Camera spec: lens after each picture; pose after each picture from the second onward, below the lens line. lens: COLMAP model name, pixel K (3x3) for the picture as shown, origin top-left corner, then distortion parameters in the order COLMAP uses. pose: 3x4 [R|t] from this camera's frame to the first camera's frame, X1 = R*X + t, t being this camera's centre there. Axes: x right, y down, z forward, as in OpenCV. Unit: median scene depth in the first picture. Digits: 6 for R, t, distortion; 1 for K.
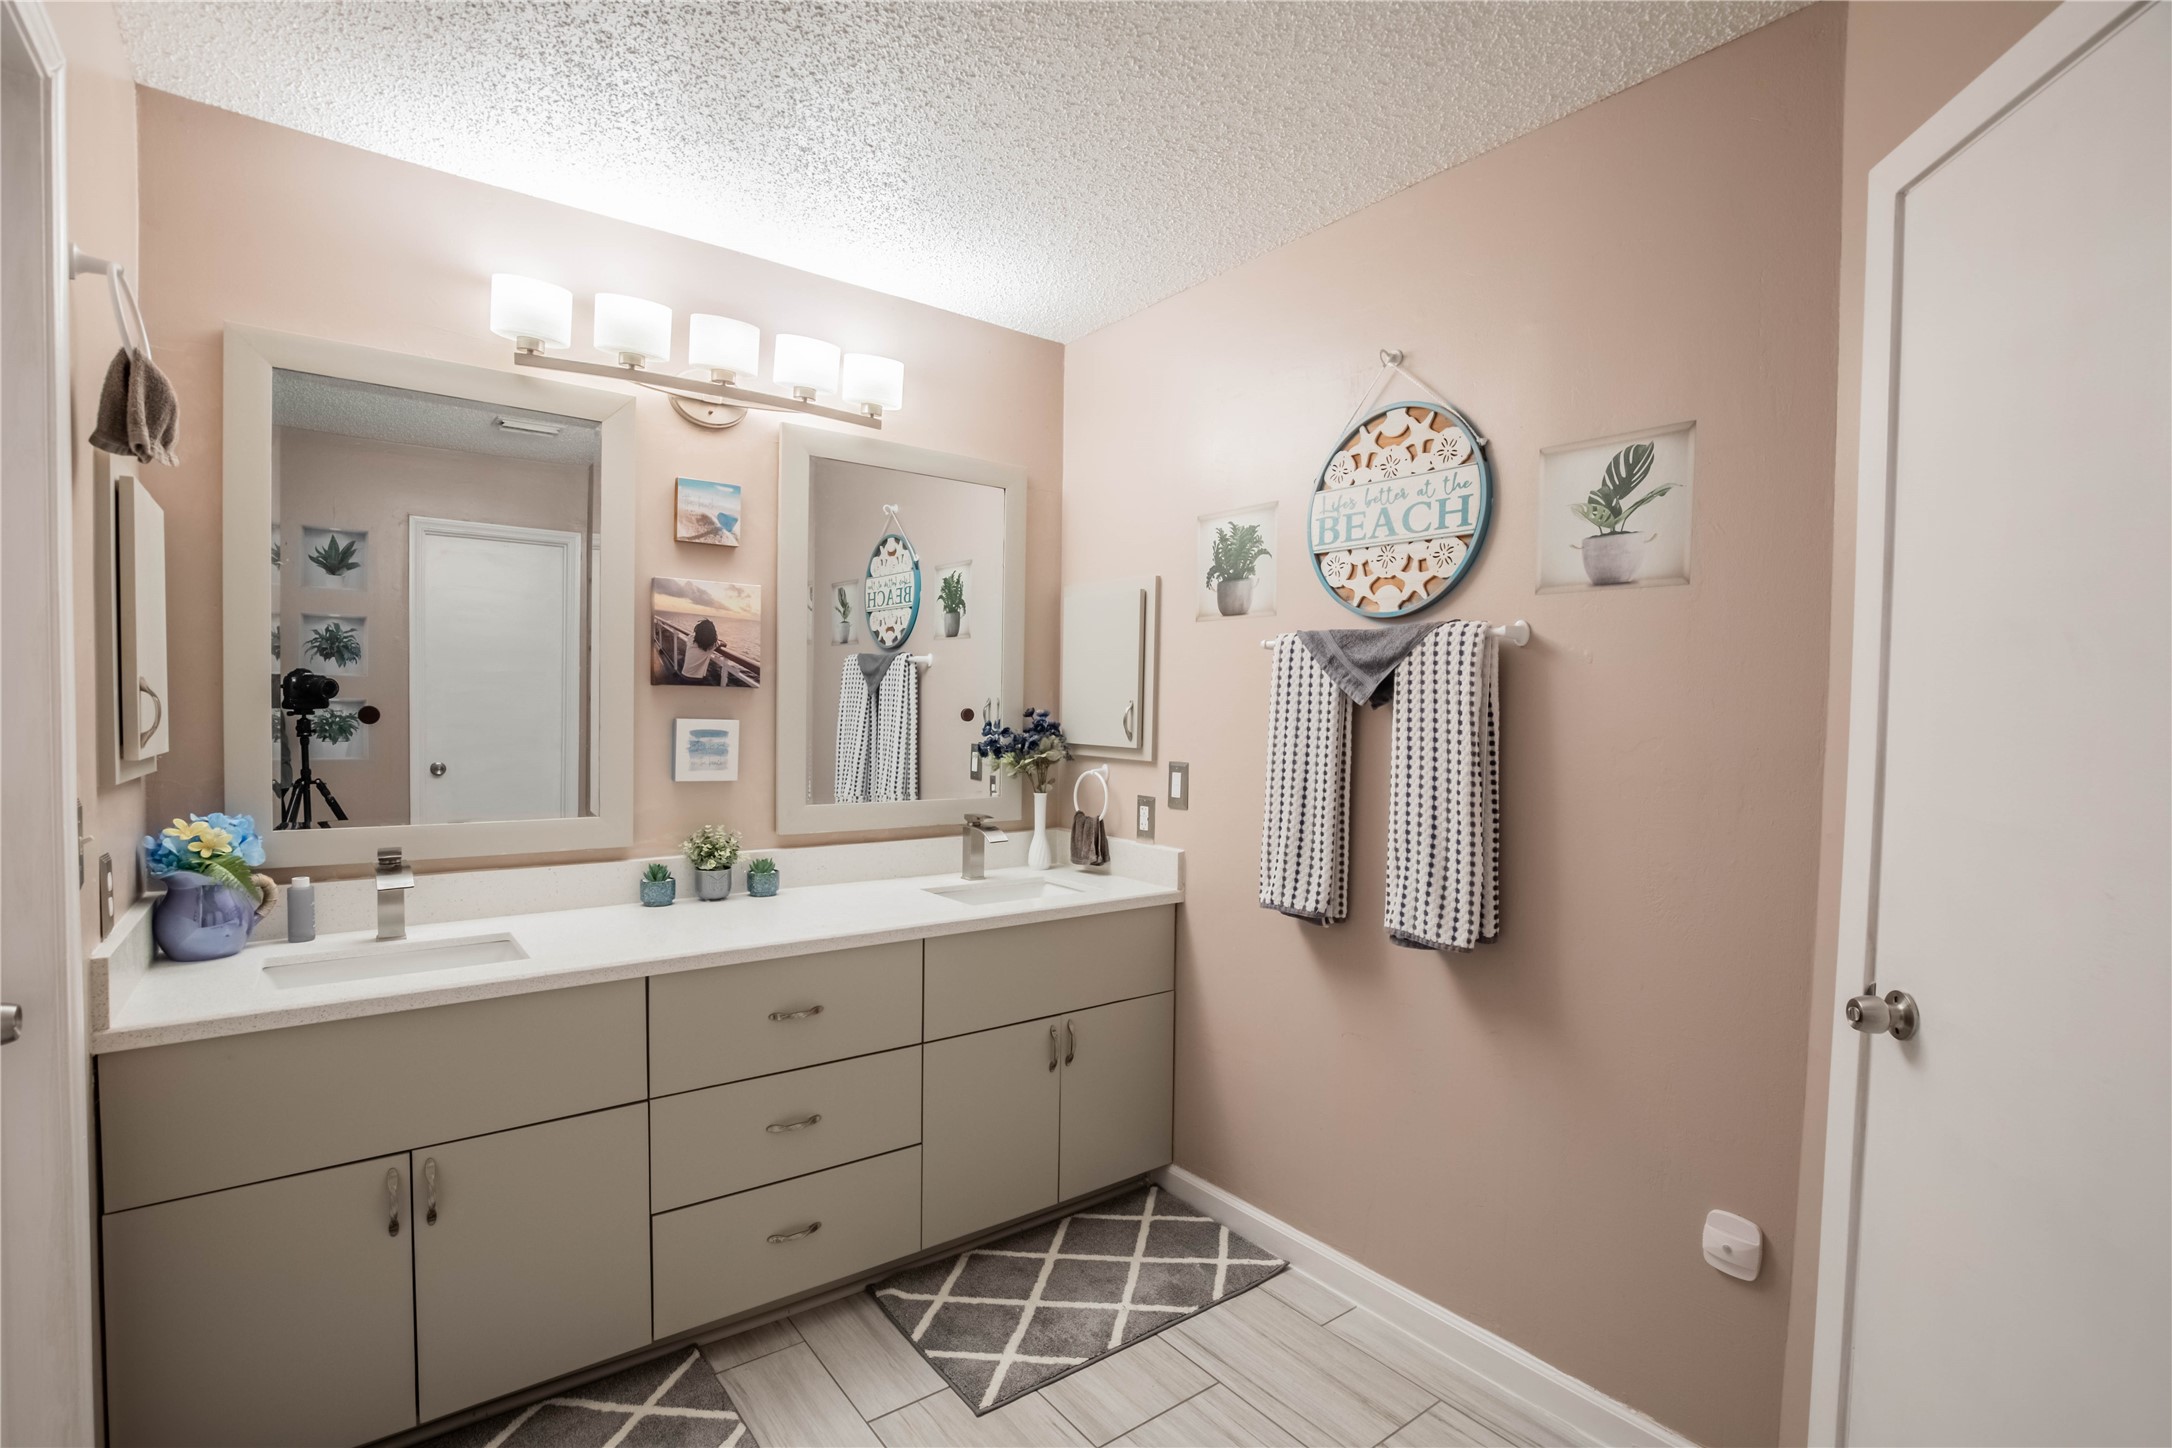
lens RADIAL K [[1006.9, 0, 1075.8], [0, 1006.9, 742.0], [0, 0, 1]] dist [-0.034136, 0.006563]
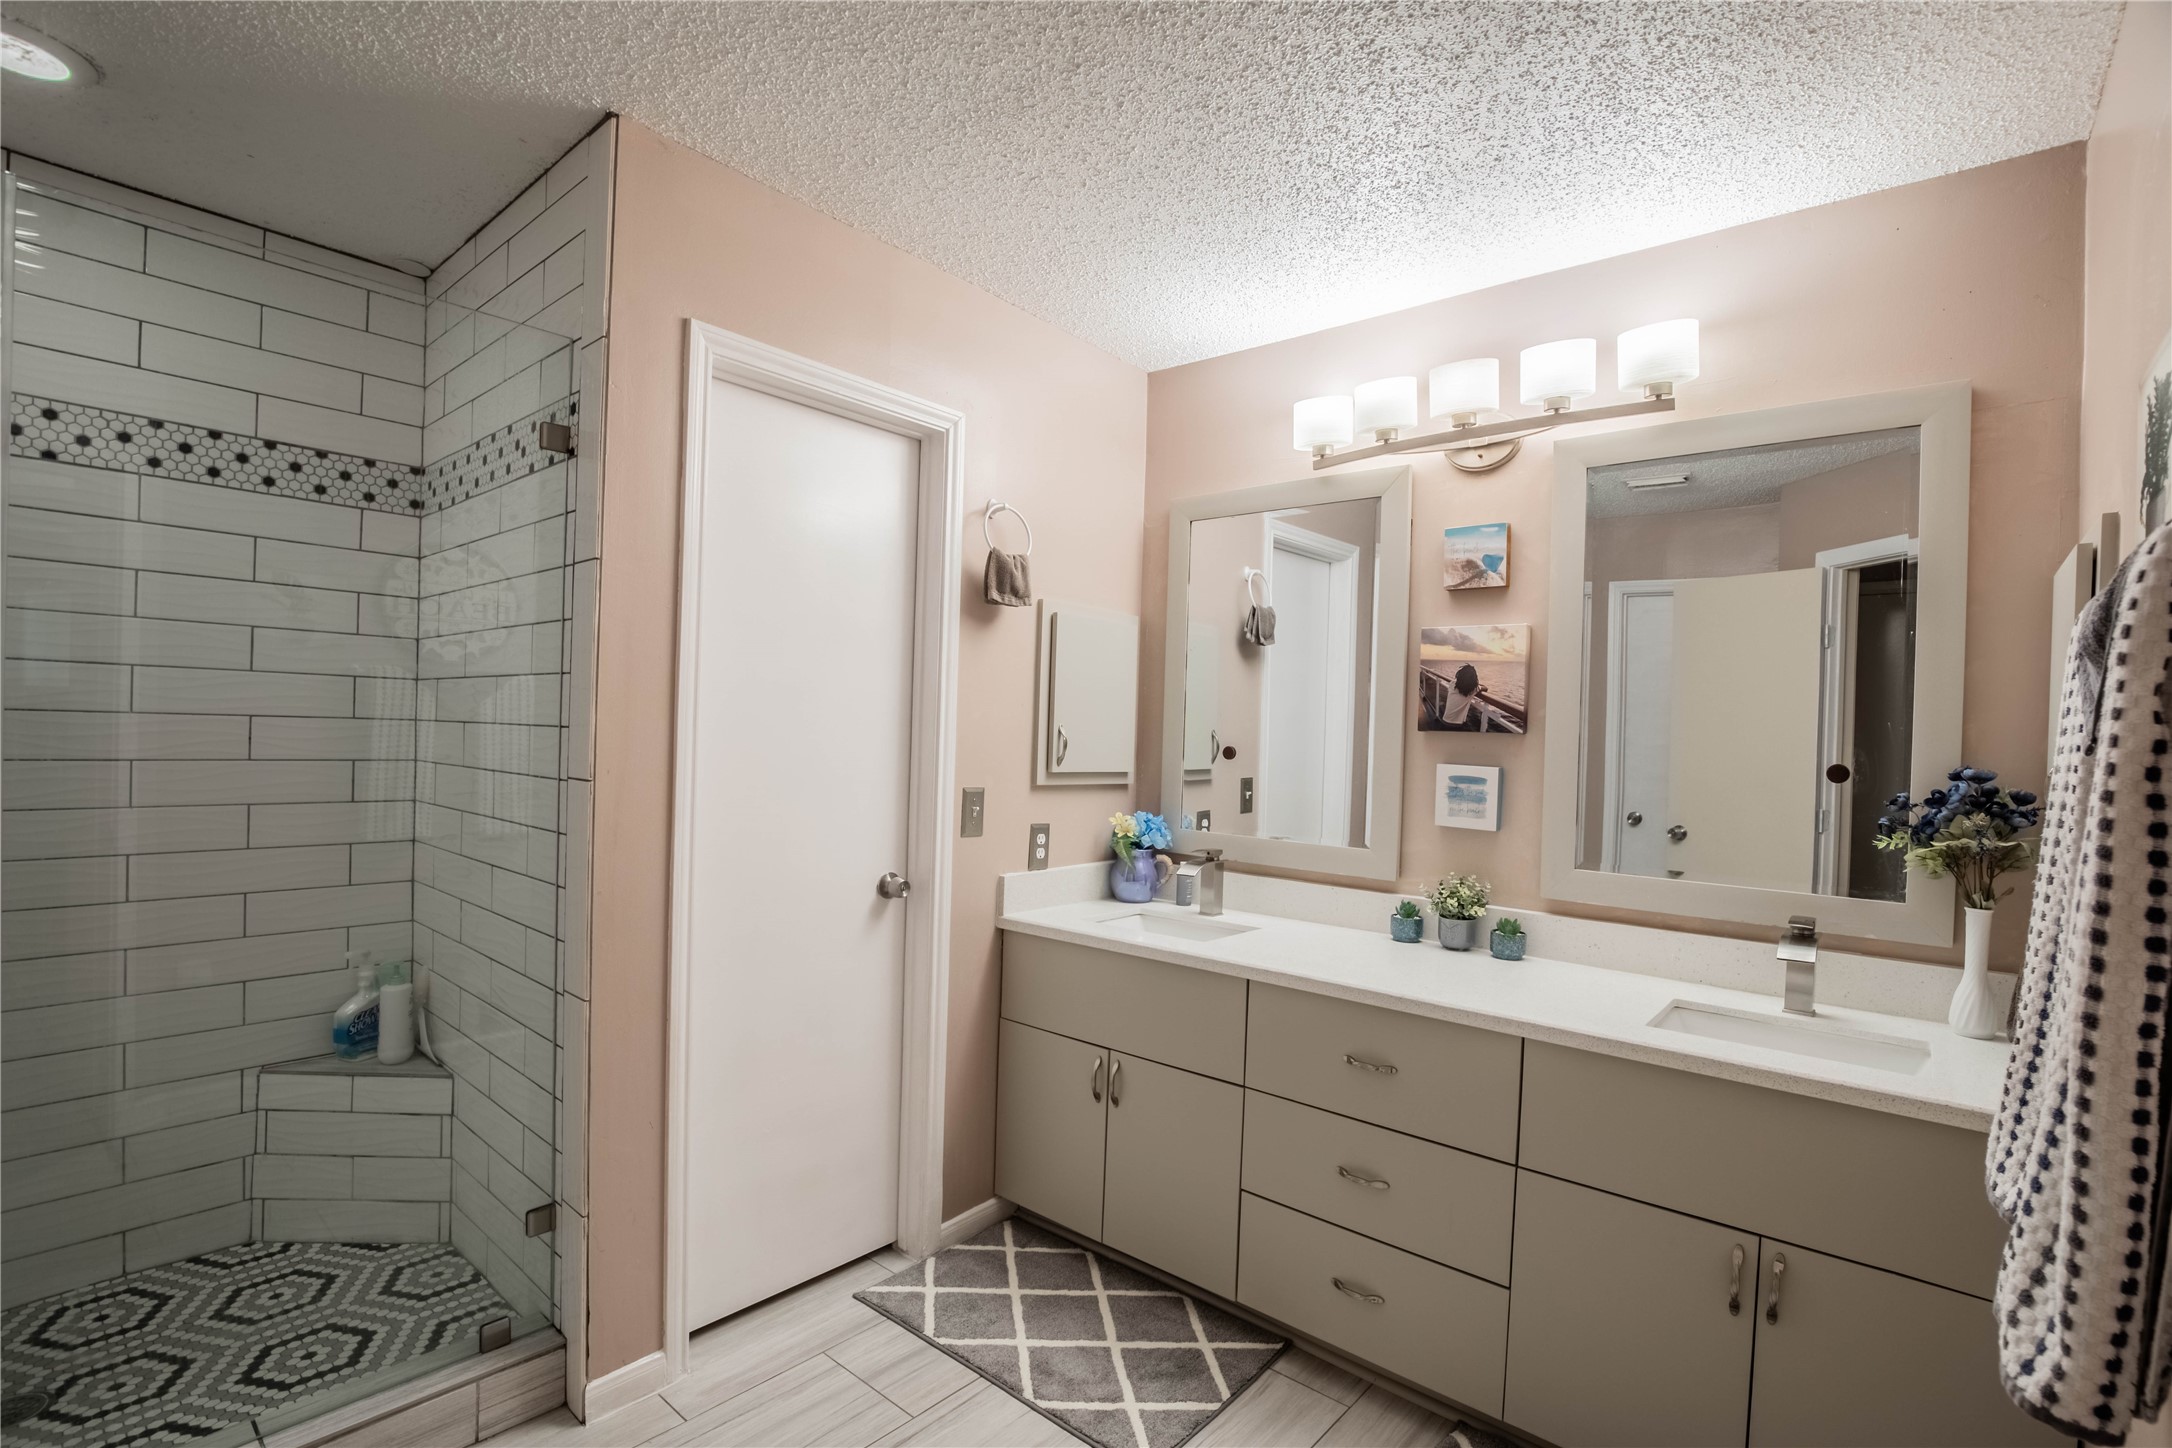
lens RADIAL K [[1006.9, 0, 1078.1], [0, 1006.9, 741.1], [0, 0, 1]] dist [-0.034136, 0.006563]
pose [[0.203326, -0.005718, -0.979094, 0.522309], [-0.063626, 0.997792, -0.019041, -0.003743], [0.977042, 0.066167, 0.202514, 0.430303]]
